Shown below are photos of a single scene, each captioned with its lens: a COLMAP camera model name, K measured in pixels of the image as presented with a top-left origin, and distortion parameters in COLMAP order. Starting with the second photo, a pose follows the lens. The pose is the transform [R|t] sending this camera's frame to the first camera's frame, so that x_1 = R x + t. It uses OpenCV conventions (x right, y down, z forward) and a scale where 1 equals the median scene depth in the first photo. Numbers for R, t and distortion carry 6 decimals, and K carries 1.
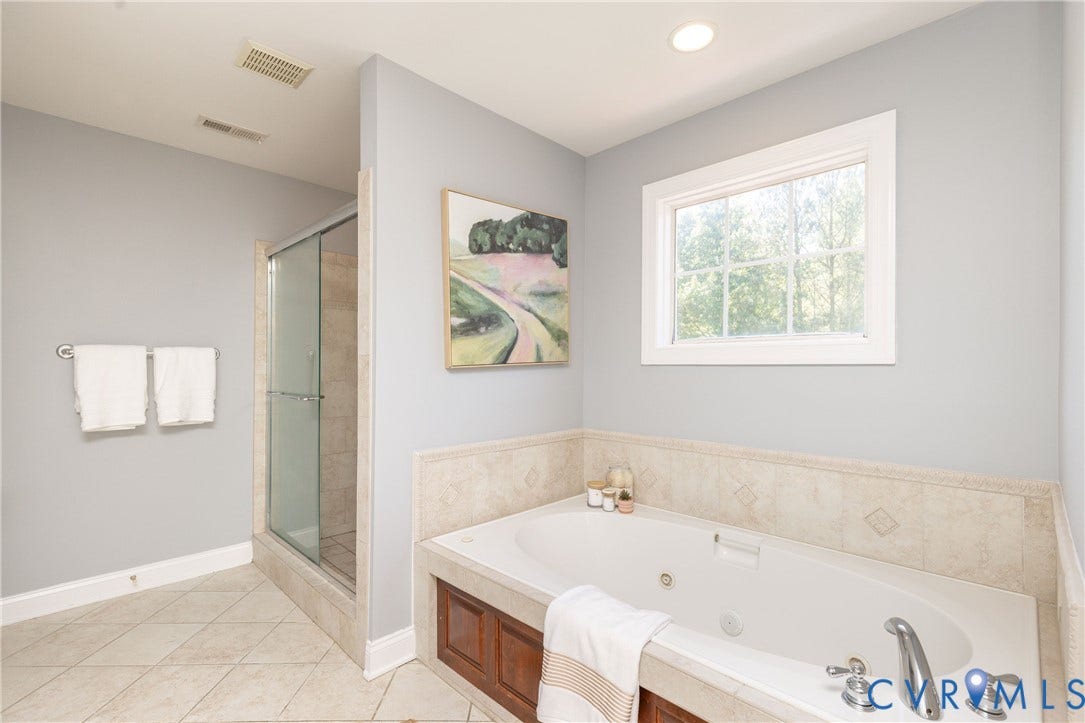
lens RADIAL K [[484.6, 0, 541.7], [0, 484.6, 363.5], [0, 0, 1]] dist [0.001848, 0.000231]
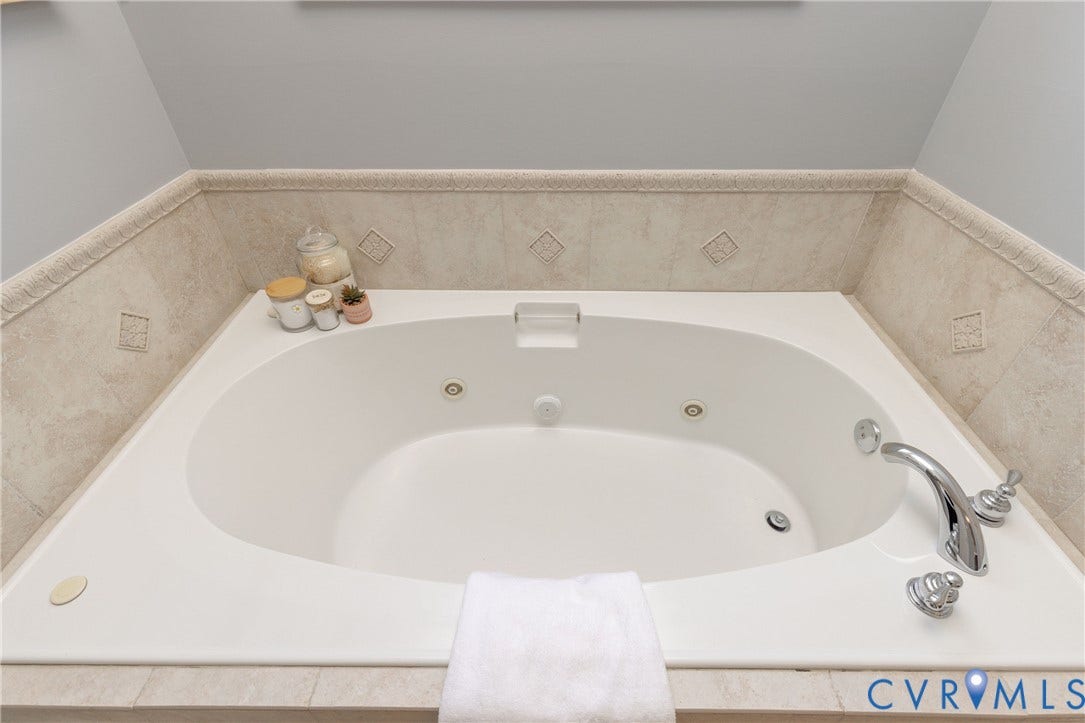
lens RADIAL K [[484.6, 0, 541.7], [0, 484.6, 363.5], [0, 0, 1]] dist [0.001848, 0.000231]
pose [[0.717224, -0.450196, 0.531896, -0.003959], [0.002333, 0.764841, 0.644215, -0.031711], [-0.696838, -0.460806, 0.549613, 0.624941]]
